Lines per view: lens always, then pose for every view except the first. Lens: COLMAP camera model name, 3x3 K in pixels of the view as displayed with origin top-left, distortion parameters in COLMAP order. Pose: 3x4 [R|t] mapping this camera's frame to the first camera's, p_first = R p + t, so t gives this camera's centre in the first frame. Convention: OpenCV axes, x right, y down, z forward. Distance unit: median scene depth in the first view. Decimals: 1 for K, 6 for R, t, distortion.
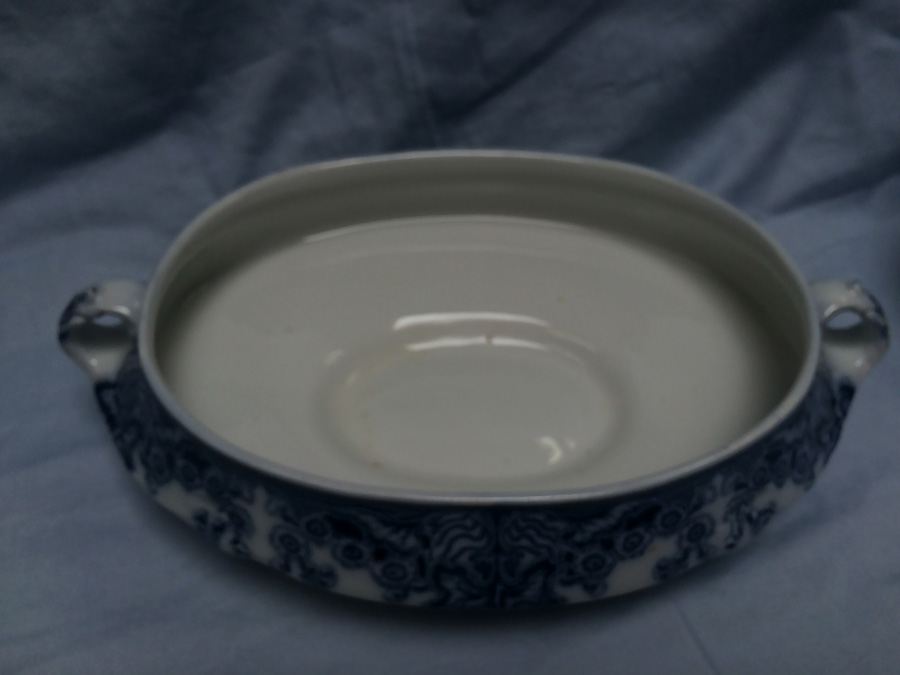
lens RADIAL K [[795.3, 0, 459.4], [0, 795.3, 342.3], [0, 0, 1]] dist [0.026640, -0.062325]
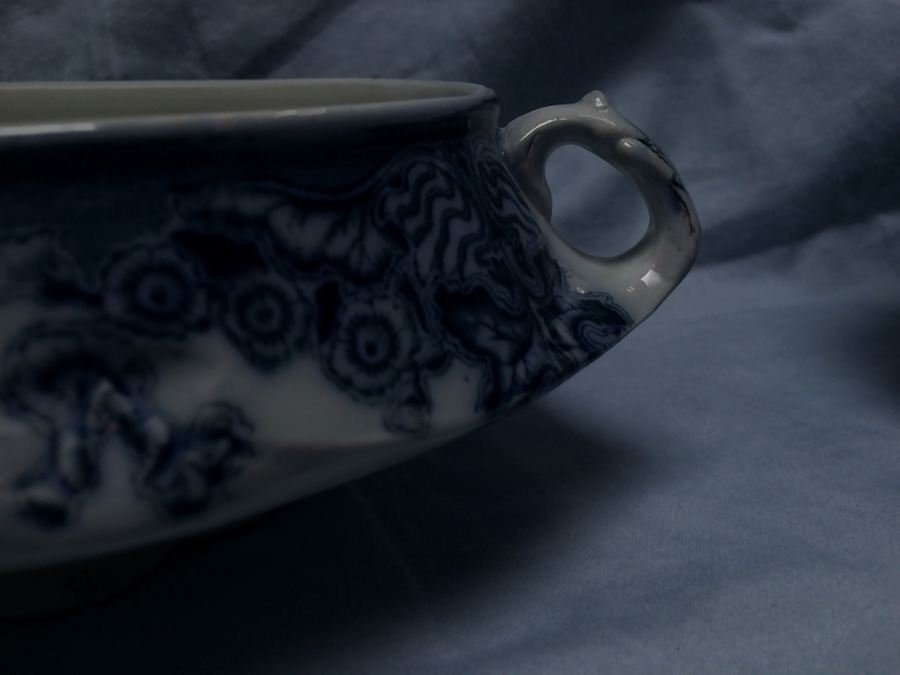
lens RADIAL K [[799.0, 0, 452.7], [0, 799.0, 338.2], [0, 0, 1]] dist [0.058133, -0.123262]
pose [[0.994304, 0.011670, -0.105939, 0.346641], [-0.057328, 0.896511, -0.439297, 0.211353], [0.089849, 0.442868, 0.892073, 0.462820]]
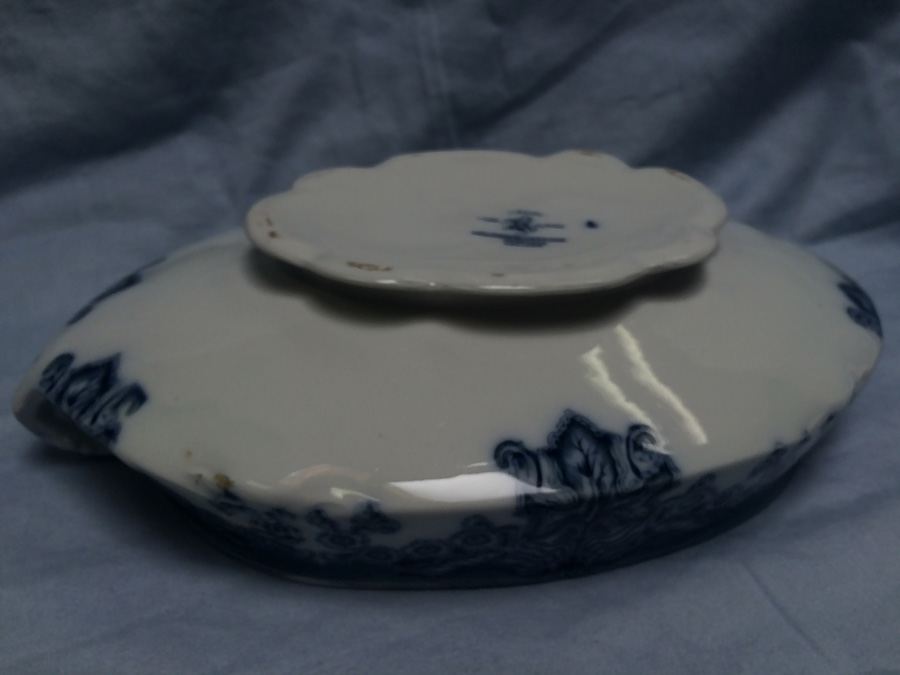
lens RADIAL K [[795.3, 0, 450.8], [0, 795.3, 343.2], [0, 0, 1]] dist [0.026640, -0.062325]
pose [[0.999524, 0.023676, -0.019762, -0.011444], [-0.028105, 0.963104, -0.267656, 0.251642], [0.012696, 0.268085, 0.963312, 0.116009]]
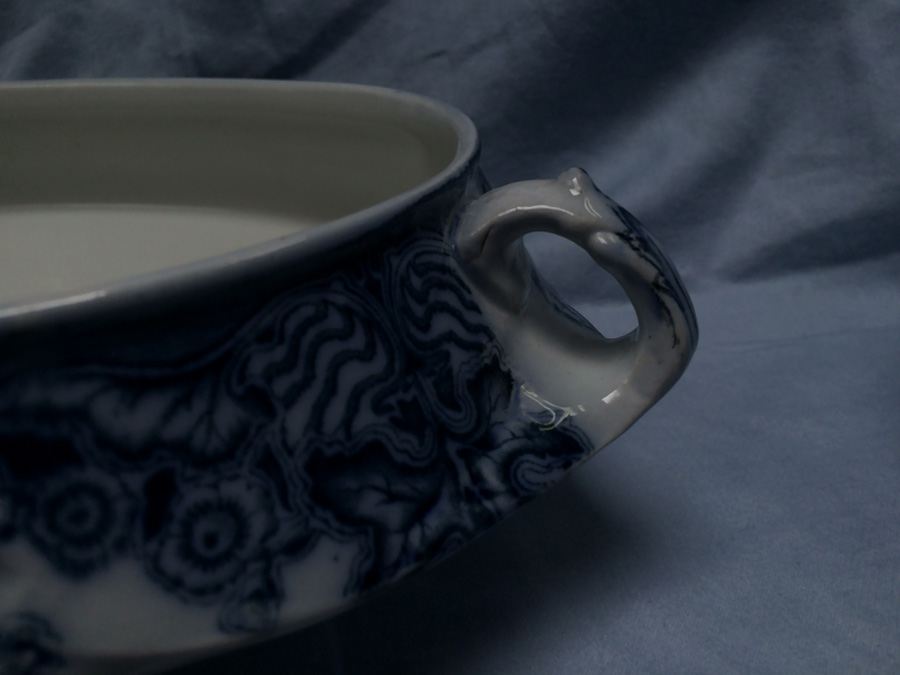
lens RADIAL K [[799.0, 0, 449.4], [0, 799.0, 339.5], [0, 0, 1]] dist [0.058133, -0.123262]
pose [[0.951999, 0.082714, -0.294714, 0.422493], [-0.175346, 0.936538, -0.303563, 0.109948], [0.250902, 0.340668, 0.906087, 0.474887]]
